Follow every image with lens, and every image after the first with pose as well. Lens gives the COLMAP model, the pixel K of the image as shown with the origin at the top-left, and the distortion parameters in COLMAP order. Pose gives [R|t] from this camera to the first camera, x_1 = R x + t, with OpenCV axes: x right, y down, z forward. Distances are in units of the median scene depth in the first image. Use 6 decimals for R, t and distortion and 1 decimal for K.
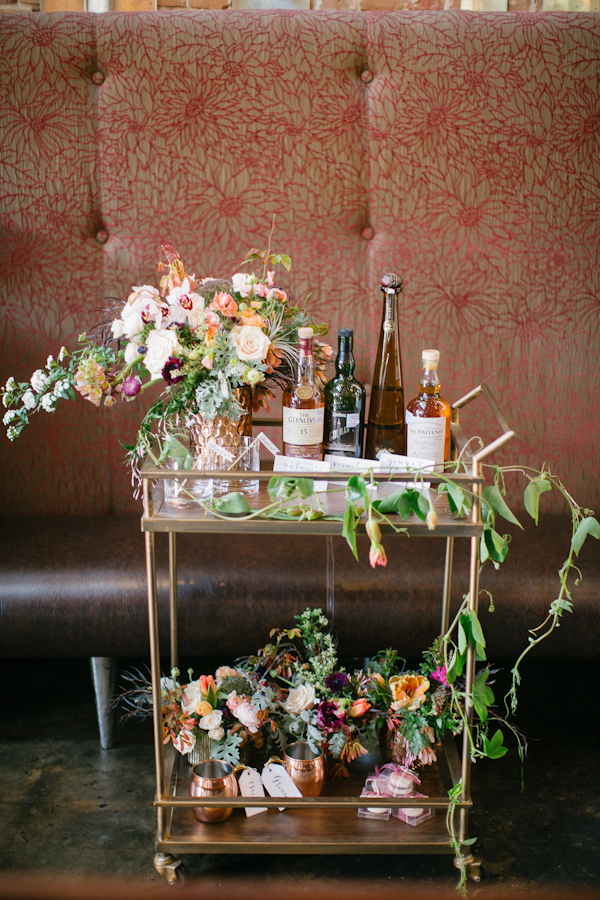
lens RADIAL K [[1341.7, 0, 300.0], [0, 1341.7, 450.0], [0, 0, 1]] dist [-0.259457, 0.464965]
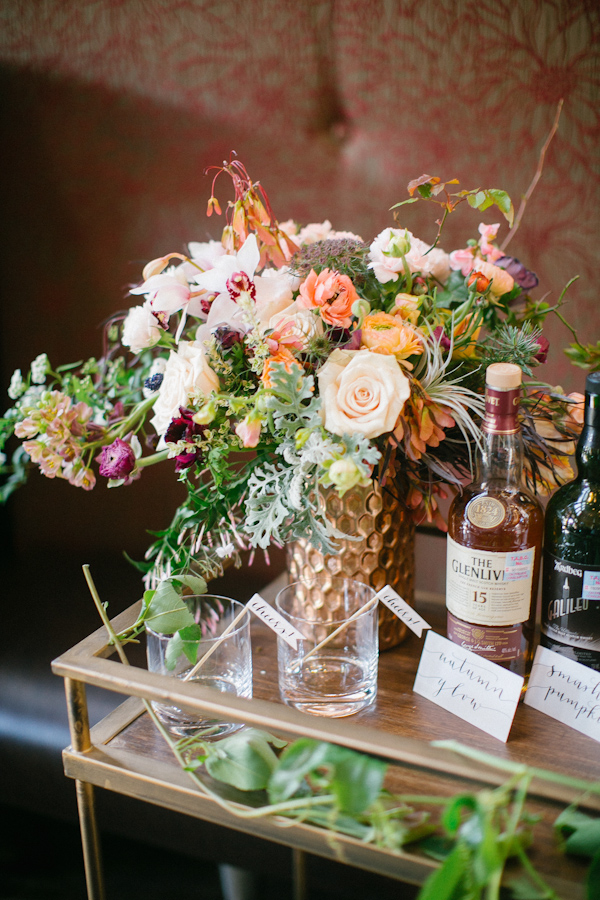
lens RADIAL K [[1341.7, 0, 300.0], [0, 1341.7, 450.0], [0, 0, 1]] dist [-0.259457, 0.464965]
pose [[0.883276, 0.129075, -0.450736, 0.141750], [-0.089539, 0.990103, 0.108067, -0.103583], [0.460224, -0.055094, 0.886092, 0.577677]]
